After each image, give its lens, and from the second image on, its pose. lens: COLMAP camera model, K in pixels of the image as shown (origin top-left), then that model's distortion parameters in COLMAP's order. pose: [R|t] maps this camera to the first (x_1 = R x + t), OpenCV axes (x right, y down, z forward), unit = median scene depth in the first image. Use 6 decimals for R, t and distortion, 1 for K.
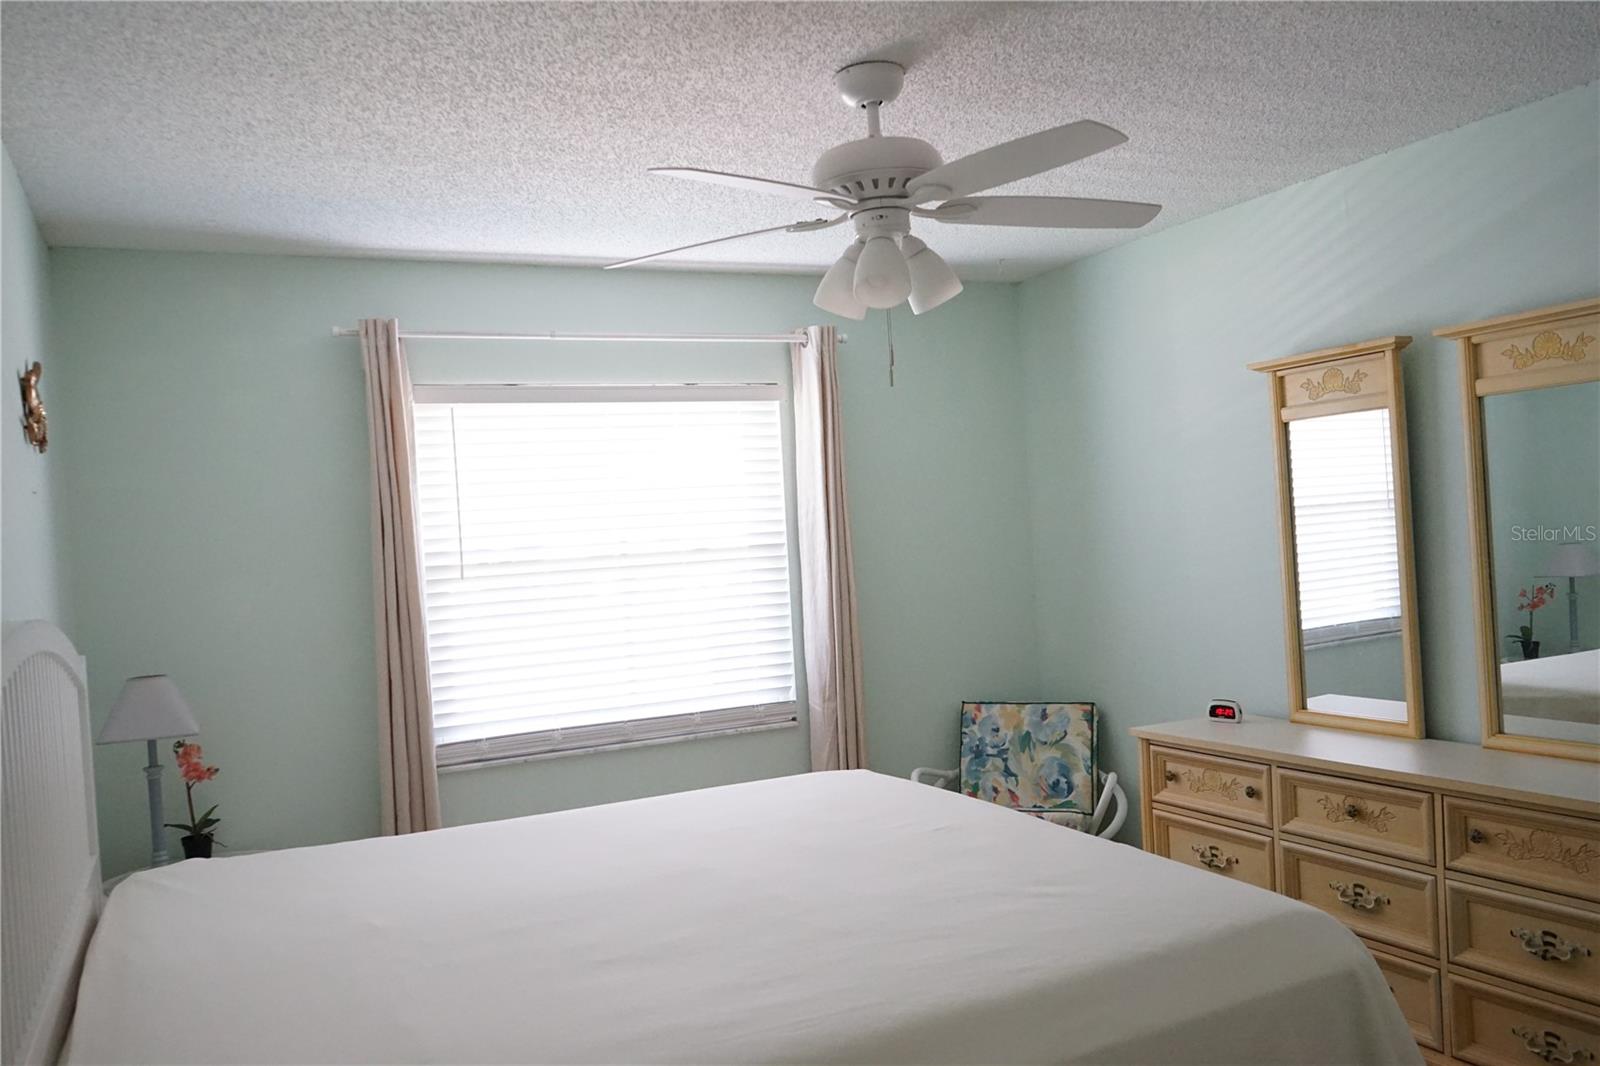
lens RADIAL K [[1289.2, 0, 791.9], [0, 1289.2, 537.6], [0, 0, 1]] dist [-0.007526, 0.008316]
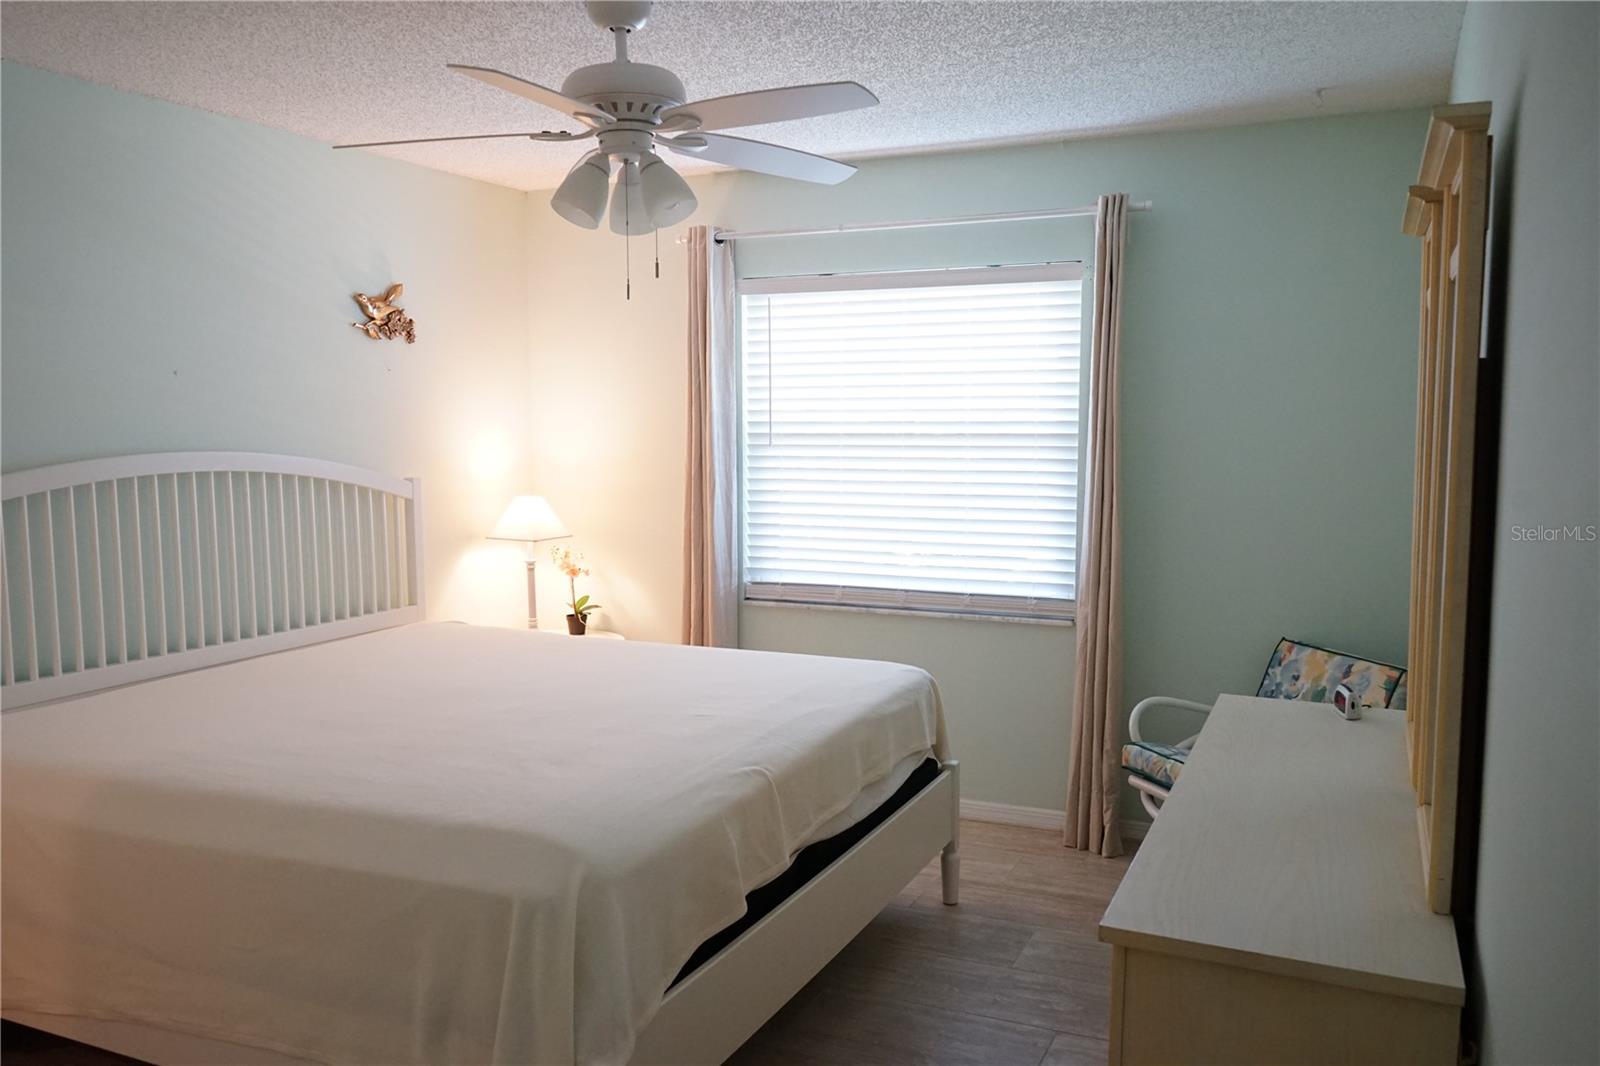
lens RADIAL K [[1289.1, 0, 795.1], [0, 1289.1, 538.2], [0, 0, 1]] dist [-0.003607, -0.001103]
pose [[0.624922, 0.131767, -0.769487, 0.648716], [-0.035555, 0.989434, 0.140556, -0.048741], [0.779877, -0.060478, 0.623004, 0.269663]]
